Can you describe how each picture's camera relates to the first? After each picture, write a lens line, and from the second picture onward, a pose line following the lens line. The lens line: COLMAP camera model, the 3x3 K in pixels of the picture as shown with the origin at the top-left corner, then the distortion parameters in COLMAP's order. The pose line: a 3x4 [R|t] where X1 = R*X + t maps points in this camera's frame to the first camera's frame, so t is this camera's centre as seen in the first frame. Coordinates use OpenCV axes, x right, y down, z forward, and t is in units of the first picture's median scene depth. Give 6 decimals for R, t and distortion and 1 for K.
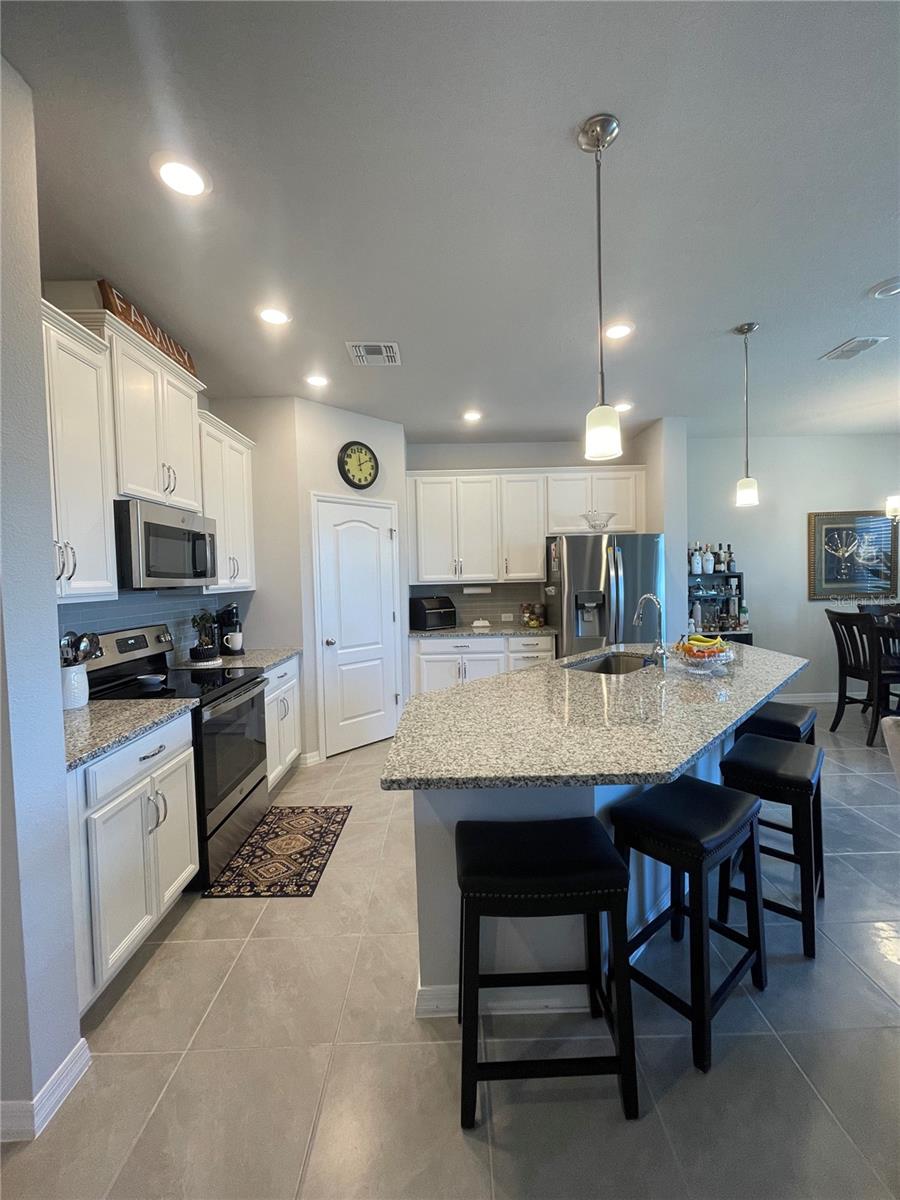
lens RADIAL K [[482.0, 0, 457.3], [0, 482.0, 594.6], [0, 0, 1]] dist [-0.007704, 0.001650]
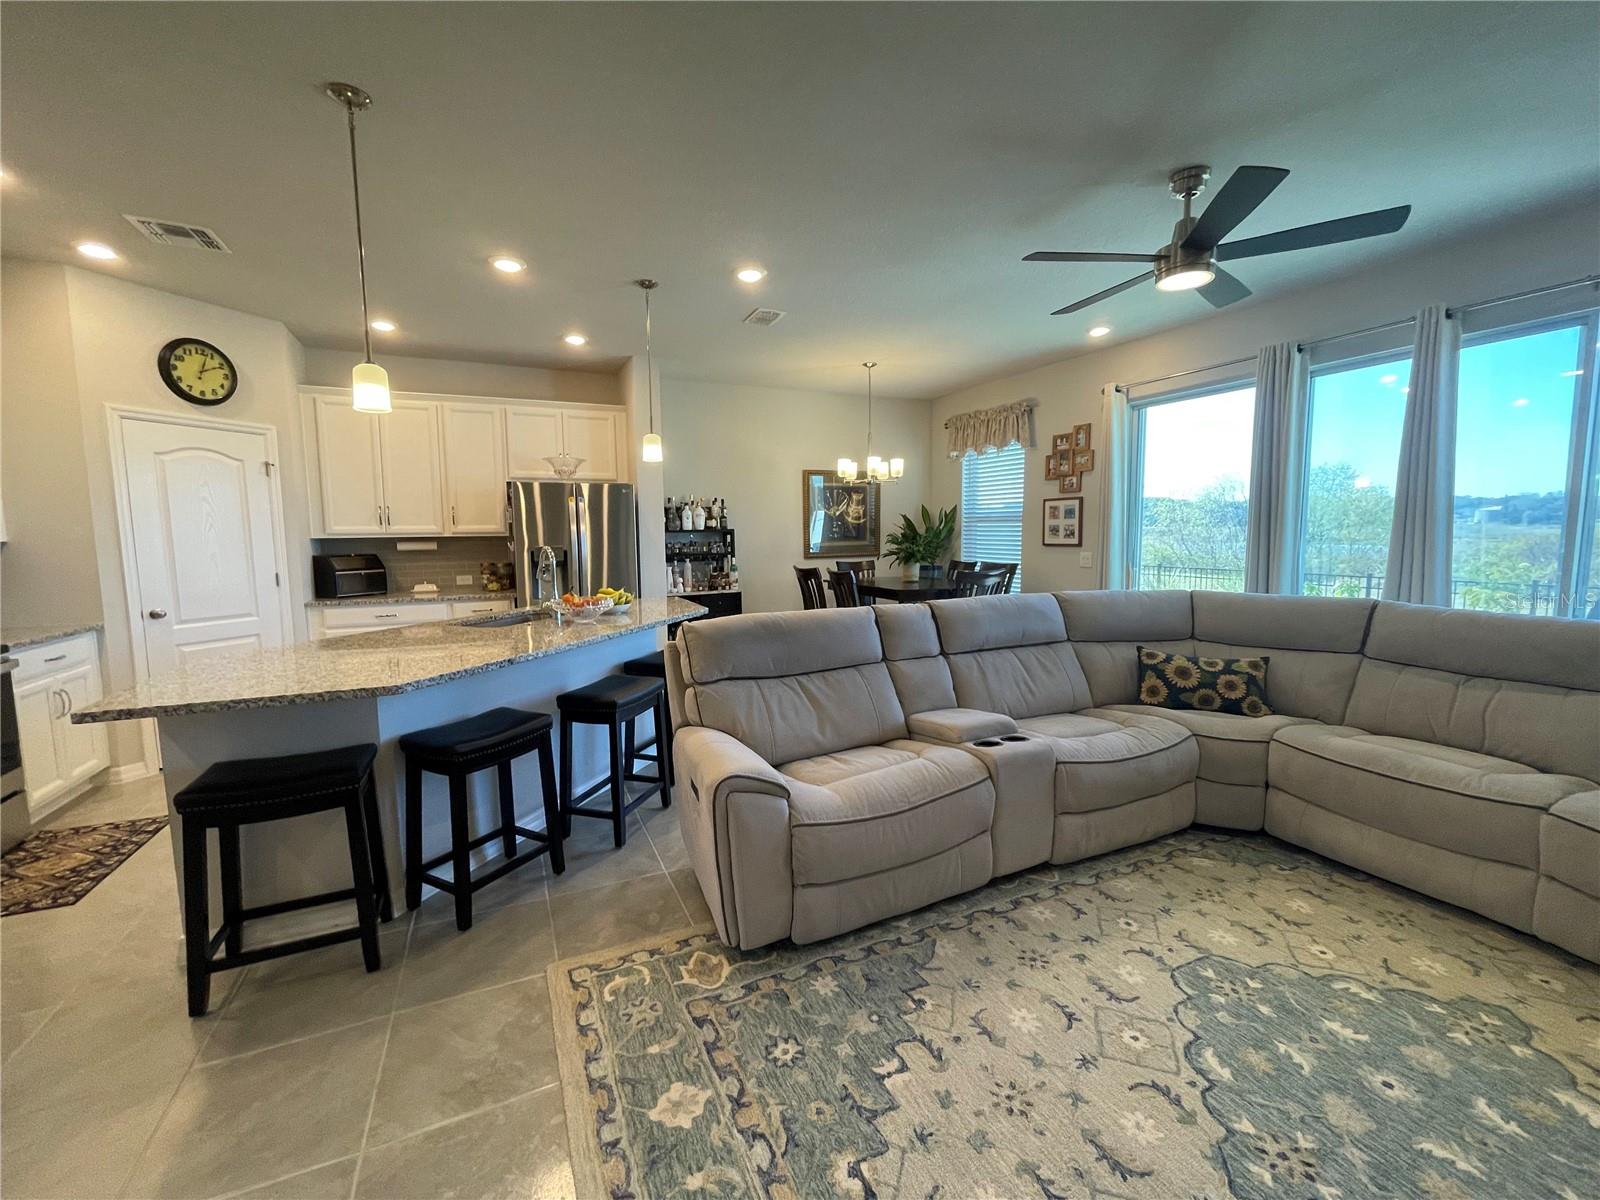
lens RADIAL K [[642.7, 0, 794.1], [0, 642.7, 594.0], [0, 0, 1]] dist [-0.007704, 0.001650]
pose [[0.913788, -0.024233, 0.405467, 0.214969], [0.002033, 0.998479, 0.055093, 0.015671], [-0.406185, -0.049519, 0.912448, -0.263262]]
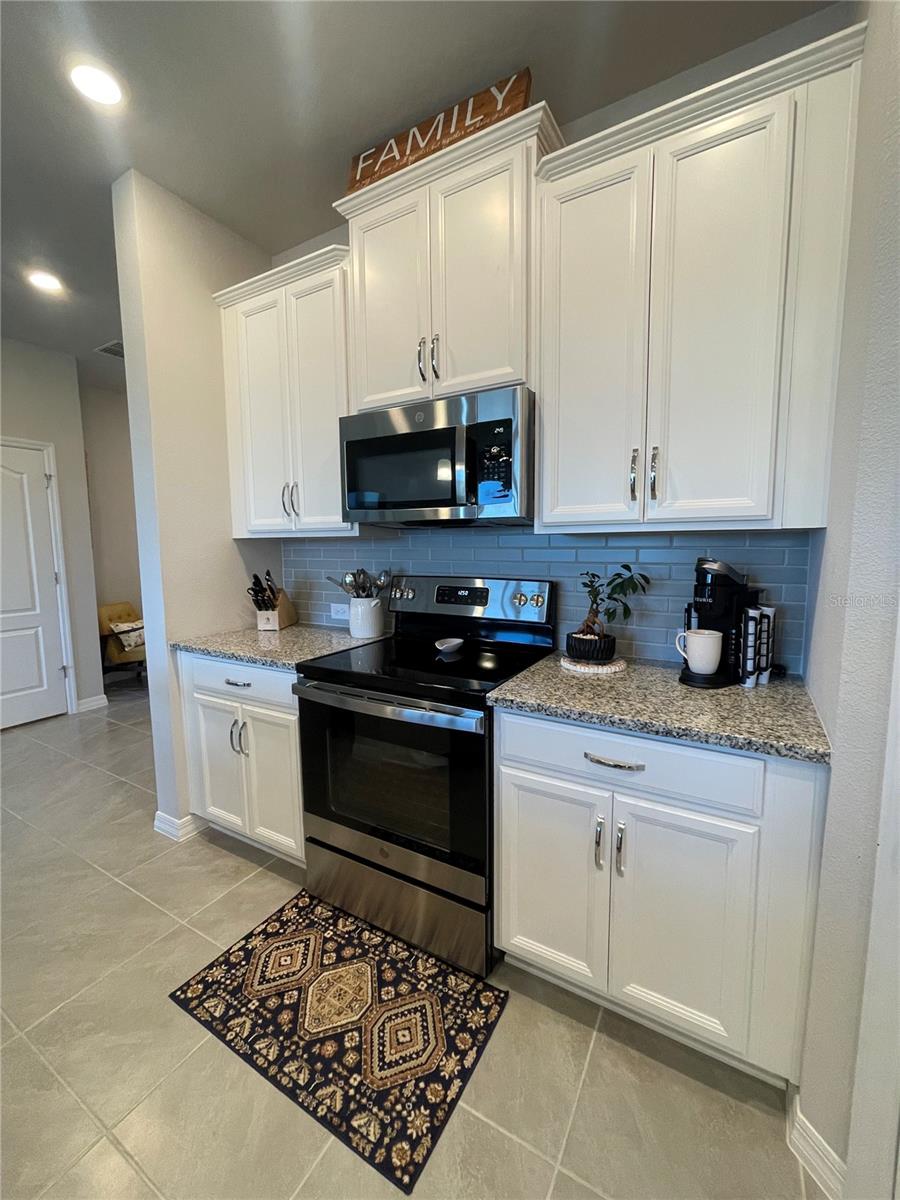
lens RADIAL K [[482.0, 0, 463.0], [0, 482.0, 600.3], [0, 0, 1]] dist [-0.007704, 0.001650]
pose [[-0.511630, 0.117222, -0.851172, -0.008518], [-0.011718, 0.989606, 0.143330, -0.001009], [0.859126, 0.083306, -0.504939, 0.859920]]
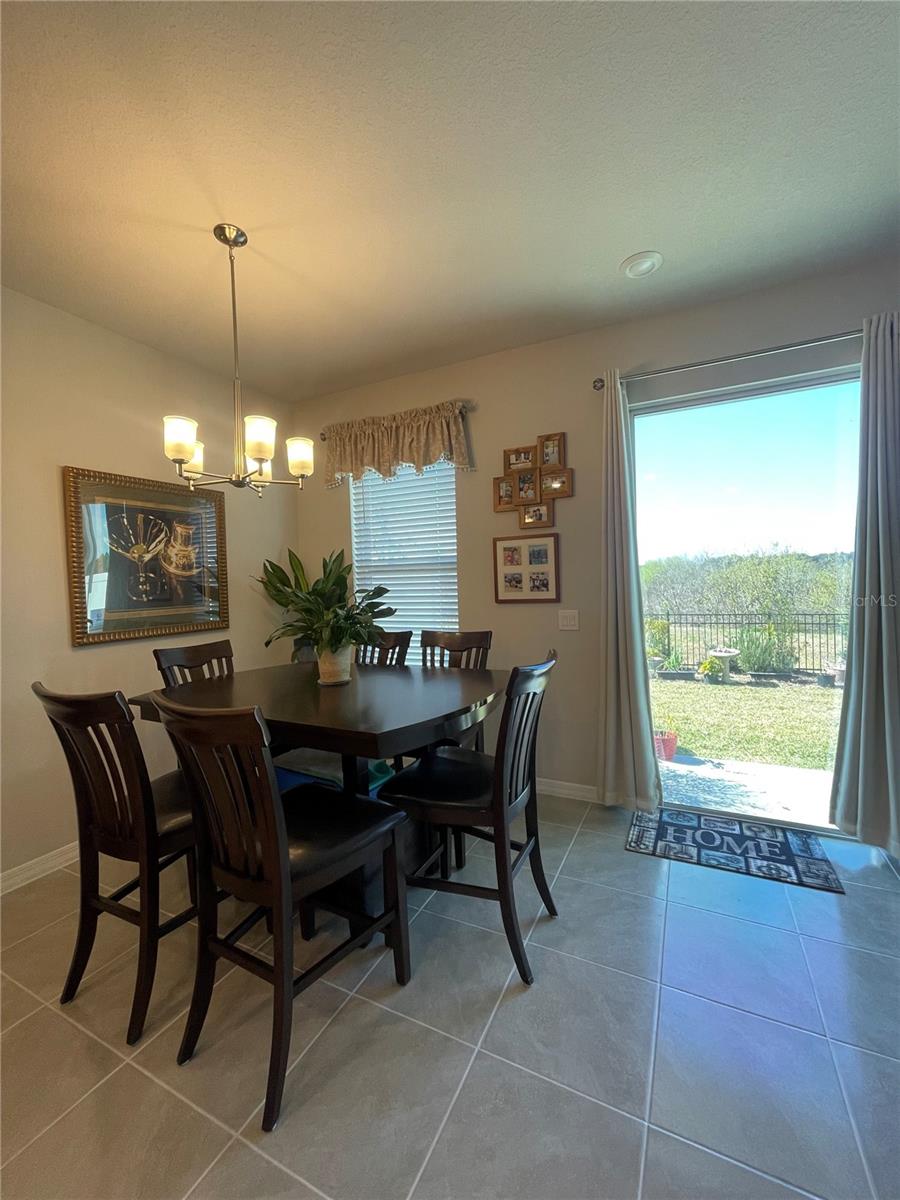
lens RADIAL K [[482.0, 0, 456.5], [0, 482.0, 598.3], [0, 0, 1]] dist [-0.007704, 0.001650]
pose [[0.452259, -0.017409, 0.891717, 0.598018], [0.051570, 0.998647, -0.006659, -0.017480], [-0.890395, 0.048997, 0.452545, 0.542896]]
